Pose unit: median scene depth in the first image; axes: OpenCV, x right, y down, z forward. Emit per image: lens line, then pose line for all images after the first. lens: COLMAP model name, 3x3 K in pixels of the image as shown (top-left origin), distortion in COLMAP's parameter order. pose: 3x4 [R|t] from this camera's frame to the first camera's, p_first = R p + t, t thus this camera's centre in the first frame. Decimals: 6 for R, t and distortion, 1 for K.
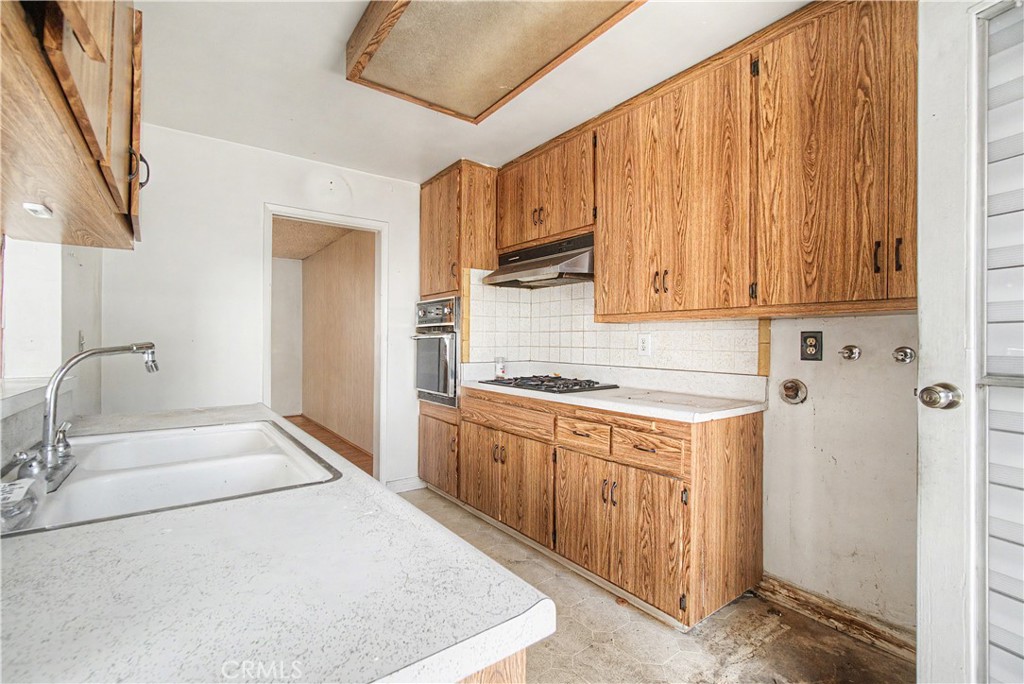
lens RADIAL K [[448.8, 0, 511.9], [0, 448.8, 349.5], [0, 0, 1]] dist [-0.001622, 0.000077]
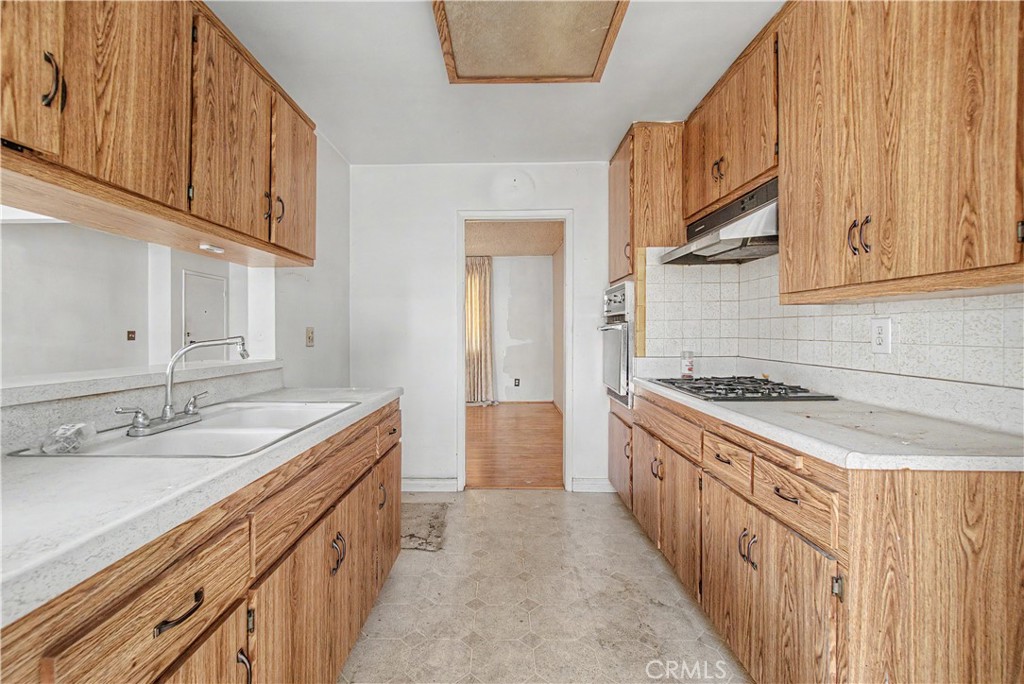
lens RADIAL K [[465.4, 0, 512.0], [0, 465.4, 342.0], [0, 0, 1]] dist [-0.009979, 0.009332]
pose [[0.791139, 0.006489, -0.611602, 0.342040], [-0.003964, 0.999977, 0.005482, -0.004784], [0.611624, -0.001912, 0.791147, 0.190803]]
